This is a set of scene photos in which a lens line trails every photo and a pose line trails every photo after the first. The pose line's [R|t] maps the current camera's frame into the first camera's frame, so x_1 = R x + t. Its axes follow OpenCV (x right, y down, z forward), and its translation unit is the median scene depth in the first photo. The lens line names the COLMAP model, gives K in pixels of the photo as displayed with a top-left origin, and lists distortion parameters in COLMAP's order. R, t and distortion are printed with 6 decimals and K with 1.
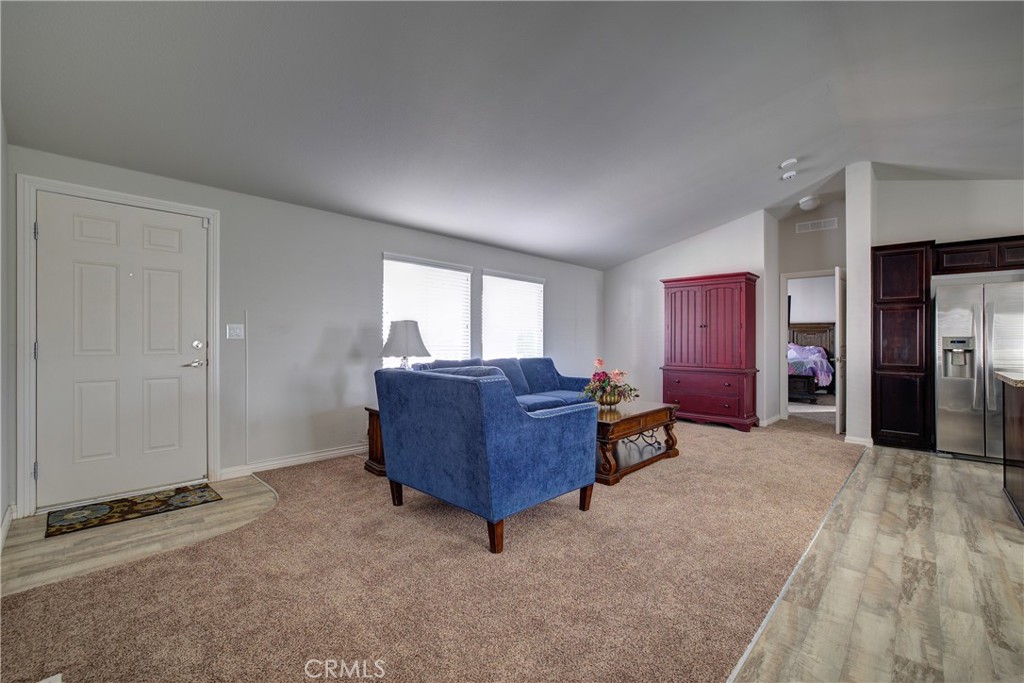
lens RADIAL K [[441.2, 0, 513.8], [0, 441.2, 339.7], [0, 0, 1]] dist [-0.039549, 0.008028]
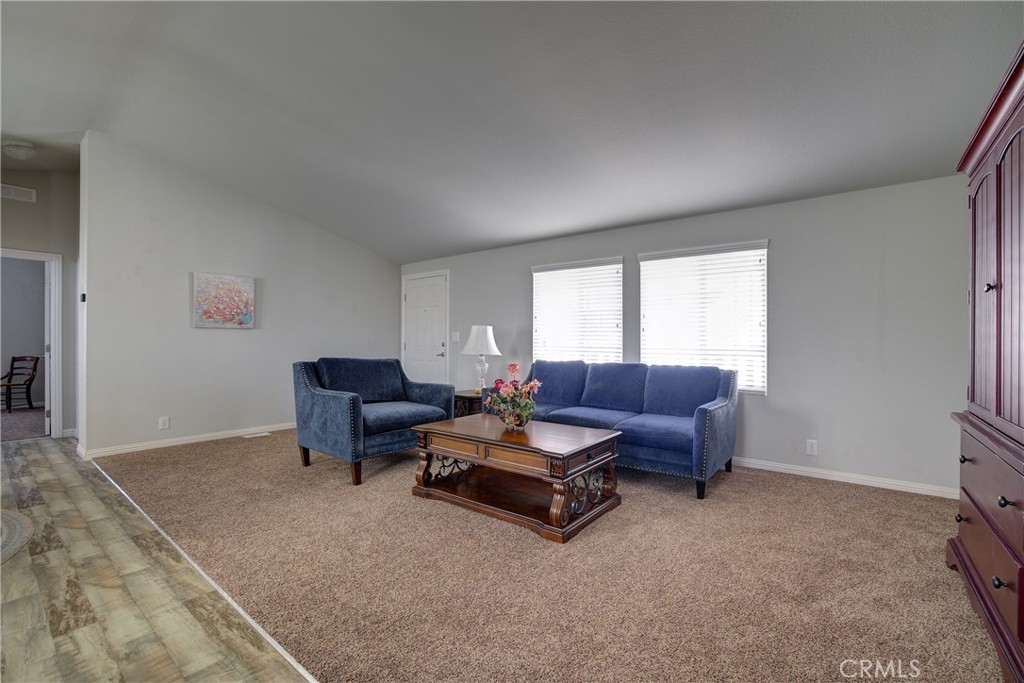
lens RADIAL K [[441.2, 0, 517.6], [0, 441.2, 342.9], [0, 0, 1]] dist [-0.039549, 0.008028]
pose [[0.099578, -0.000117, -0.995030, 1.755072], [-0.000272, 1.000000, -0.000145, 0.011394], [0.995030, 0.000285, 0.099578, 1.683875]]
